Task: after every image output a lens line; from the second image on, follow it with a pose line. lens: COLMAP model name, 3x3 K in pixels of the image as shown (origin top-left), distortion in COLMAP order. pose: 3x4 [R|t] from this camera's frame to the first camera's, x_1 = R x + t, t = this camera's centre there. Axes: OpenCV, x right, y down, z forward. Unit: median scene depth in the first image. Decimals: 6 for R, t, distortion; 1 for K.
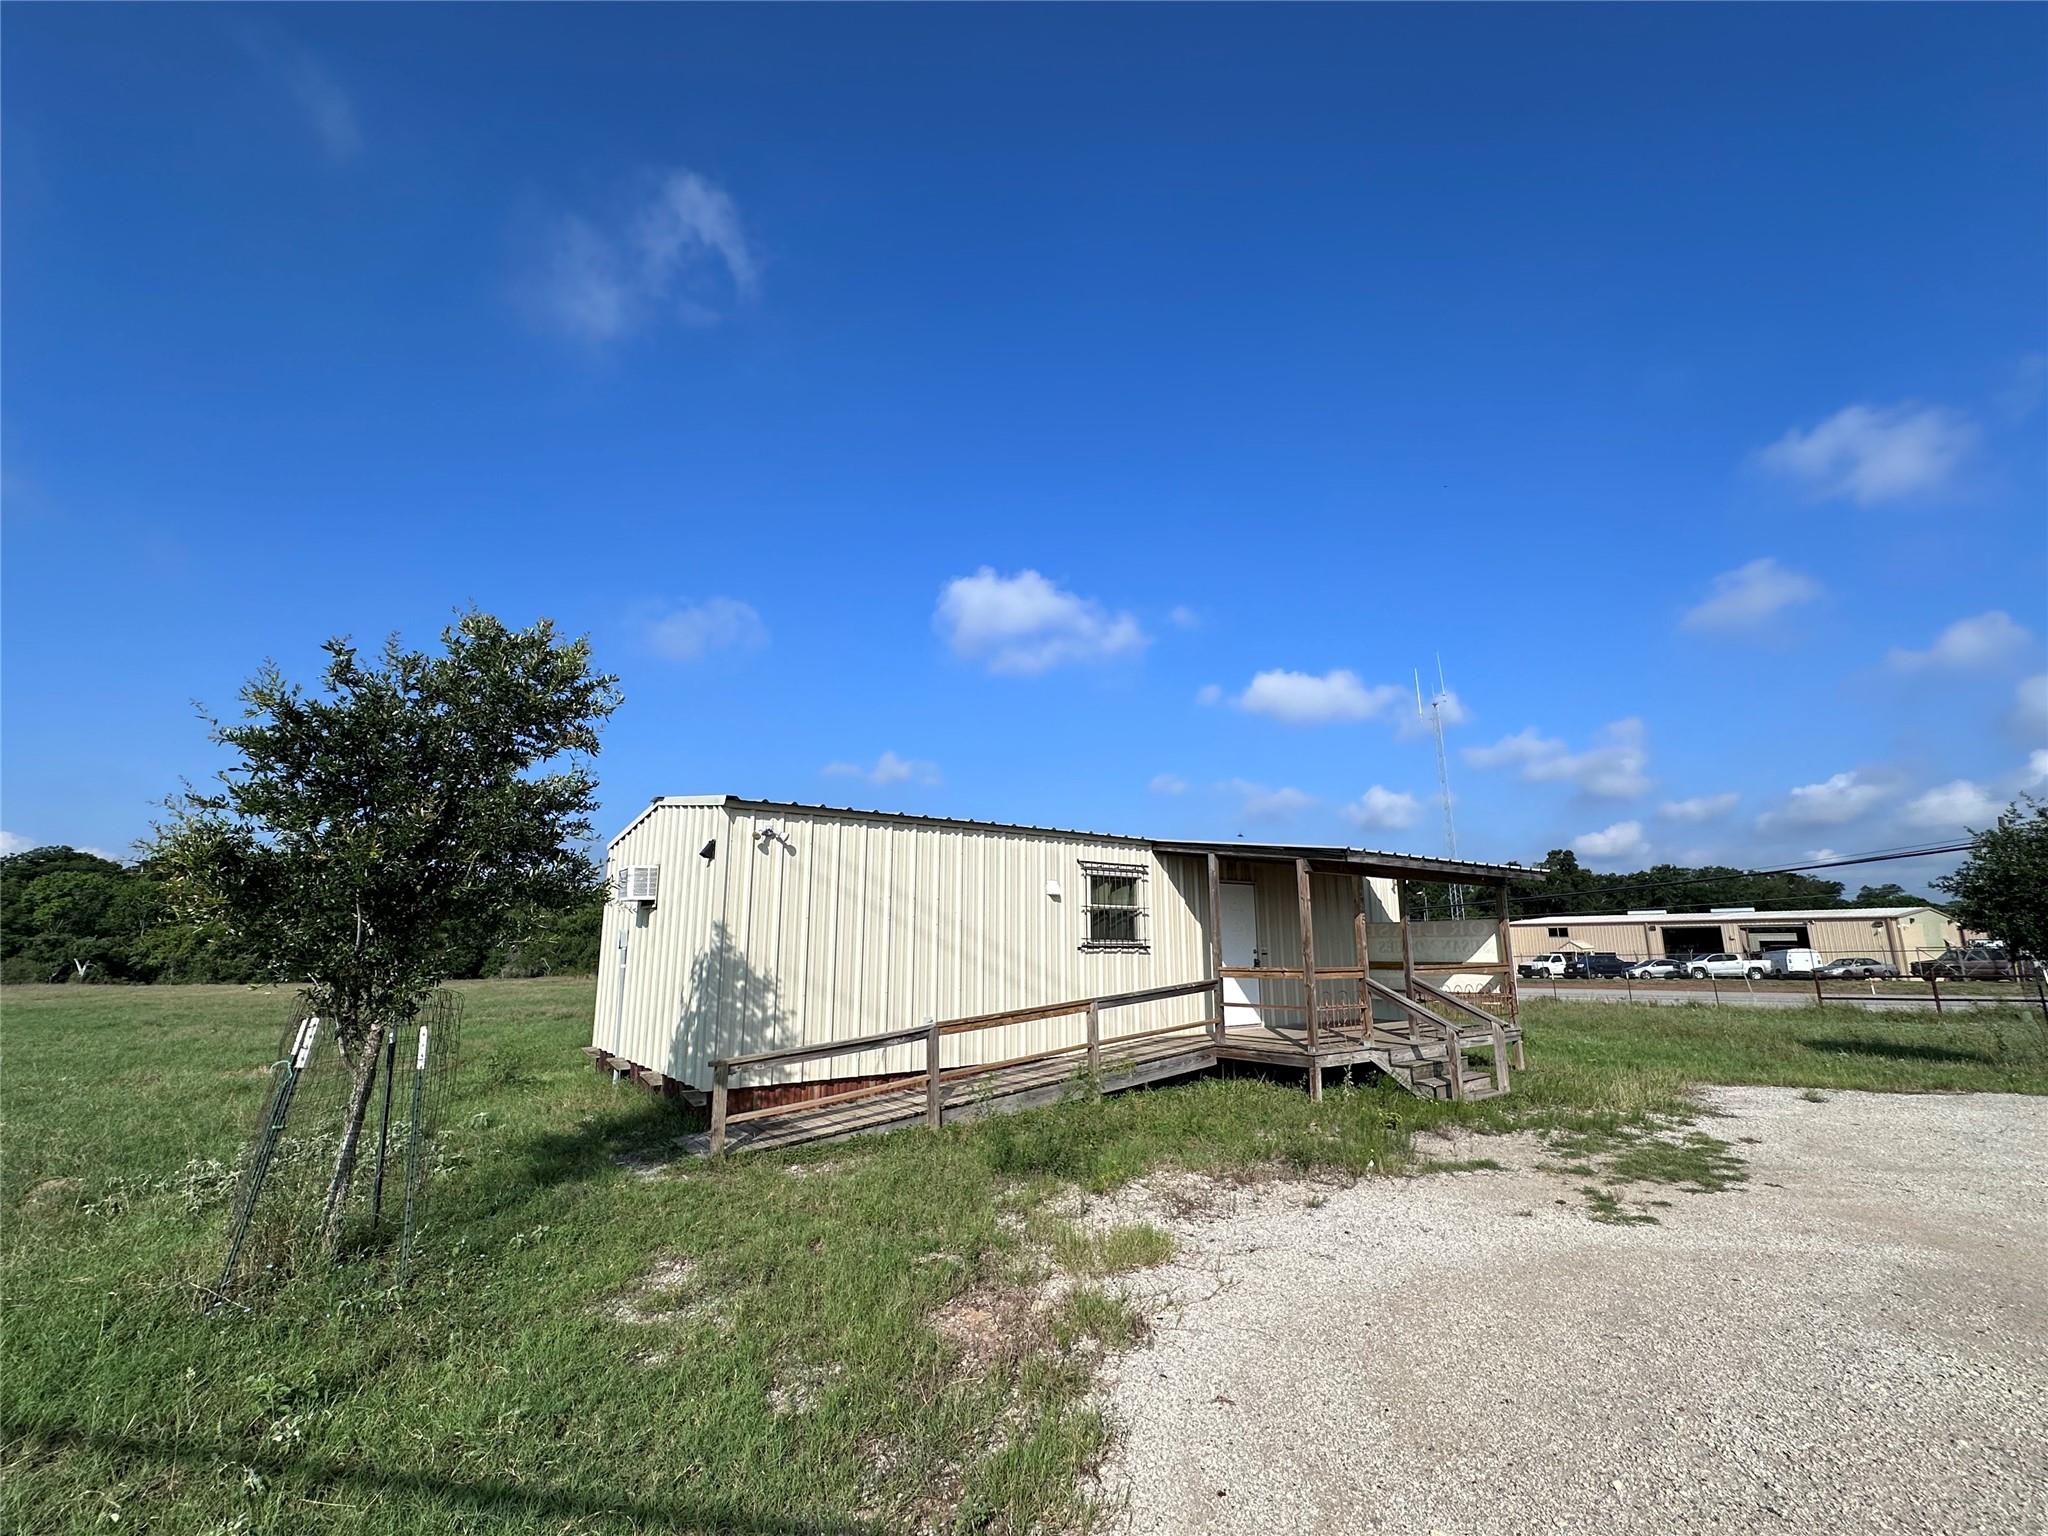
lens RADIAL K [[902.3, 0, 1018.3], [0, 902.3, 762.2], [0, 0, 1]] dist [0.000222, -0.000032]
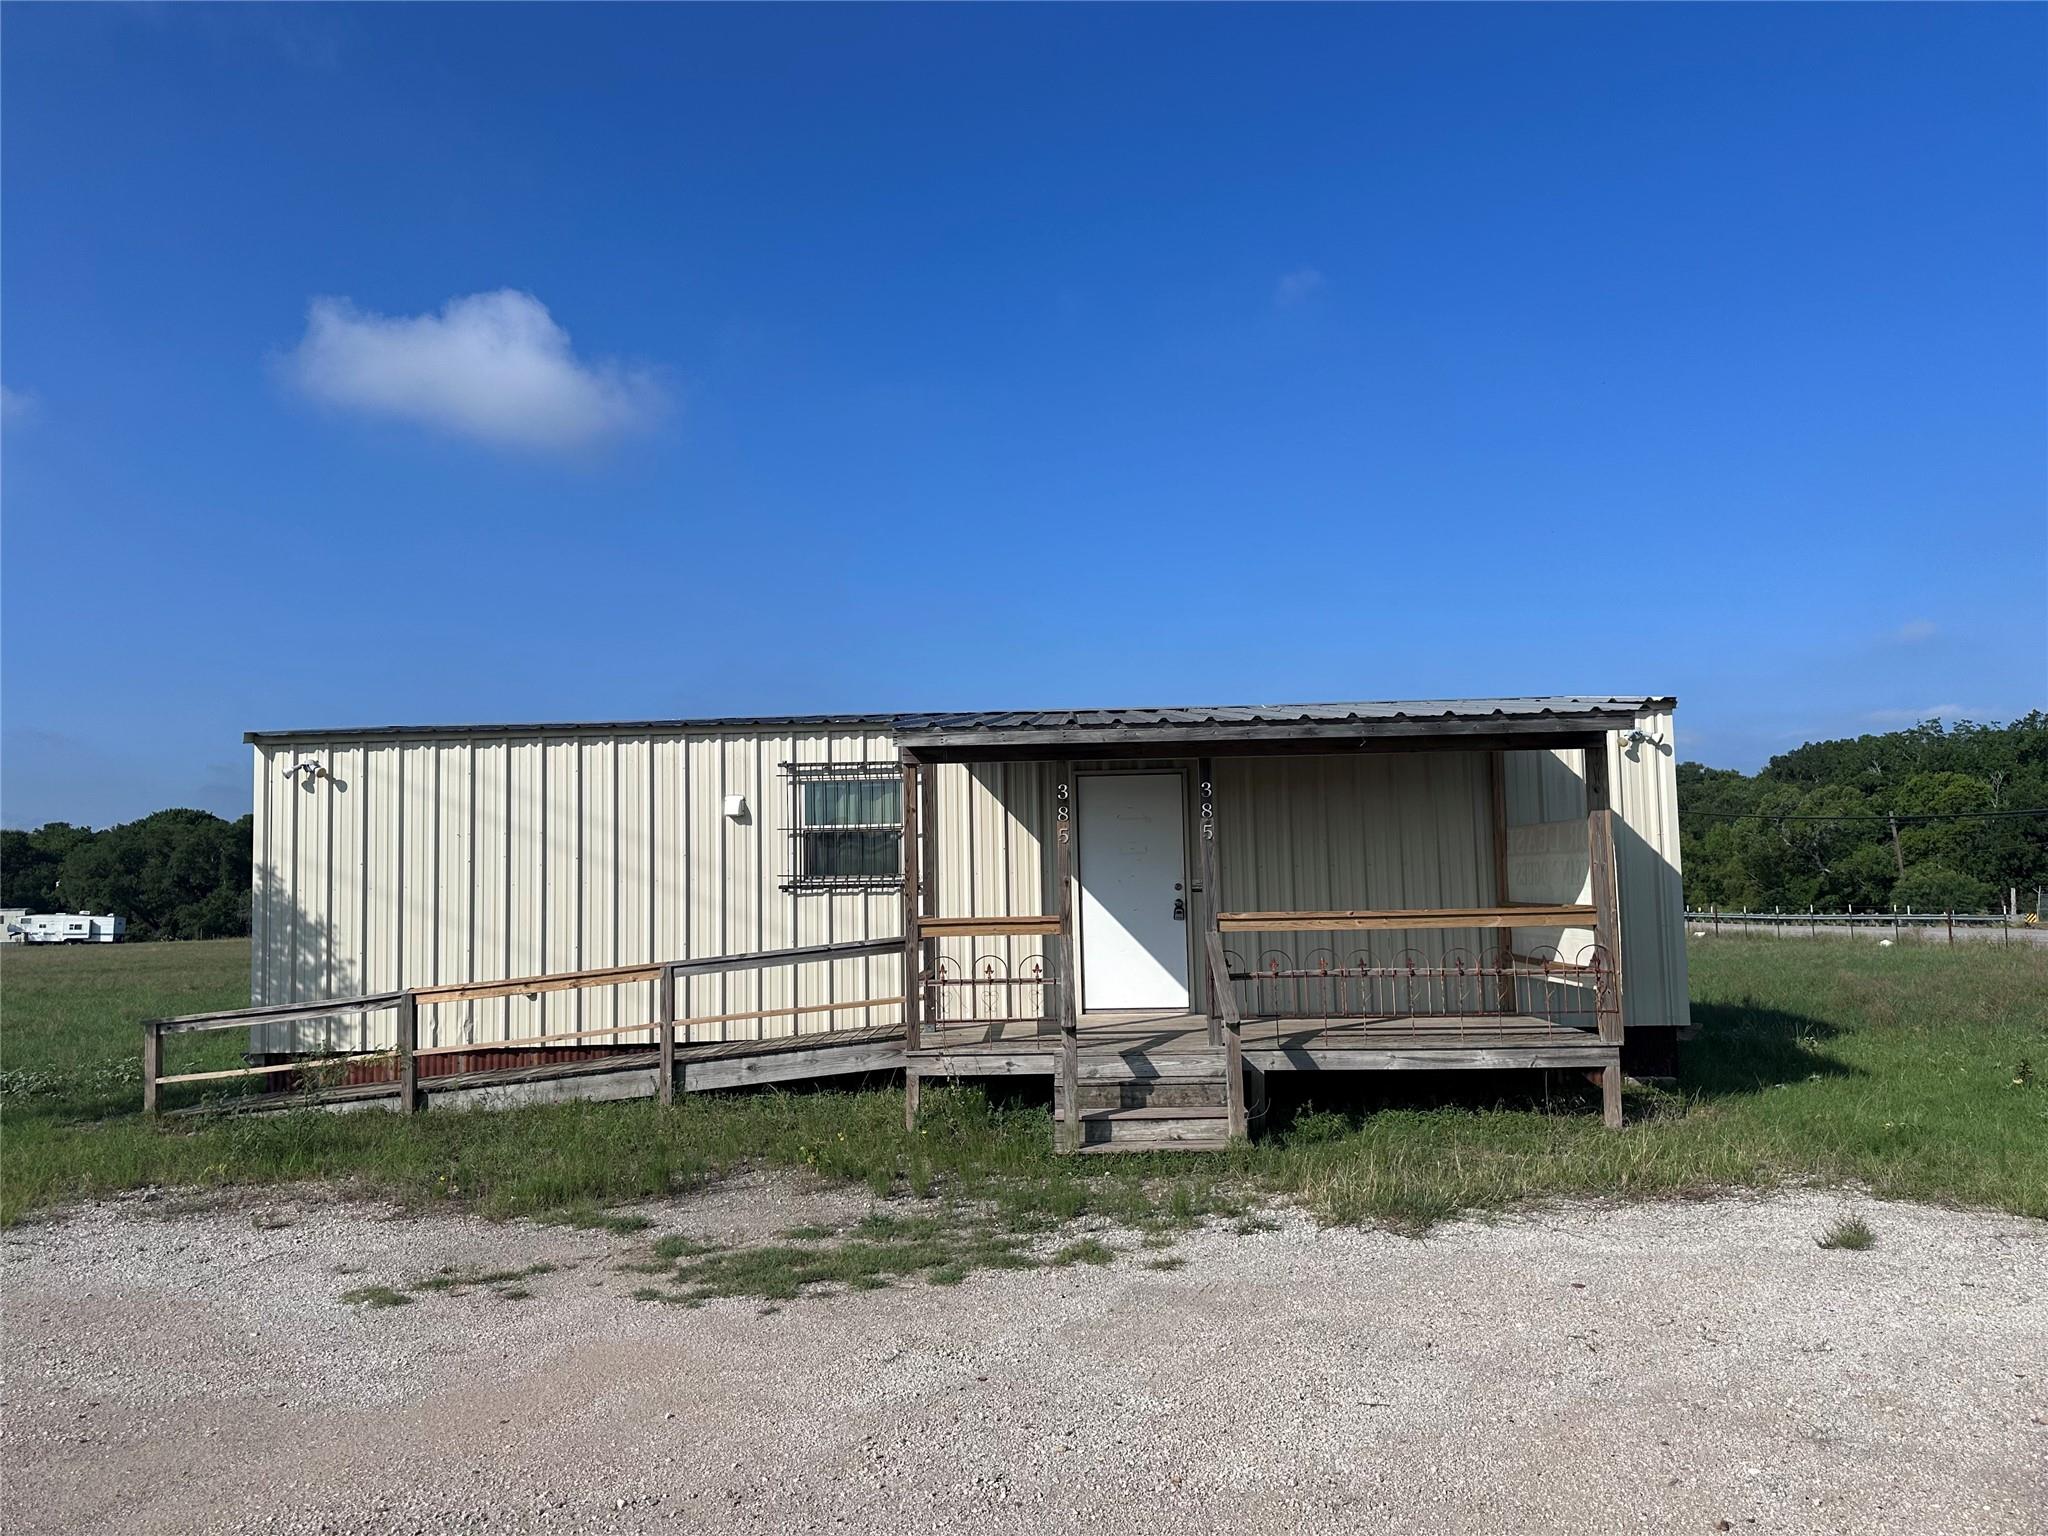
lens RADIAL K [[1410.3, 0, 1016.6], [0, 1410.3, 772.6], [0, 0, 1]] dist [0.027948, -0.034013]
pose [[0.808751, -0.053118, -0.585748, 0.890933], [0.140387, 0.984561, 0.104550, 0.030114], [0.571151, -0.166786, 0.803722, 0.249833]]
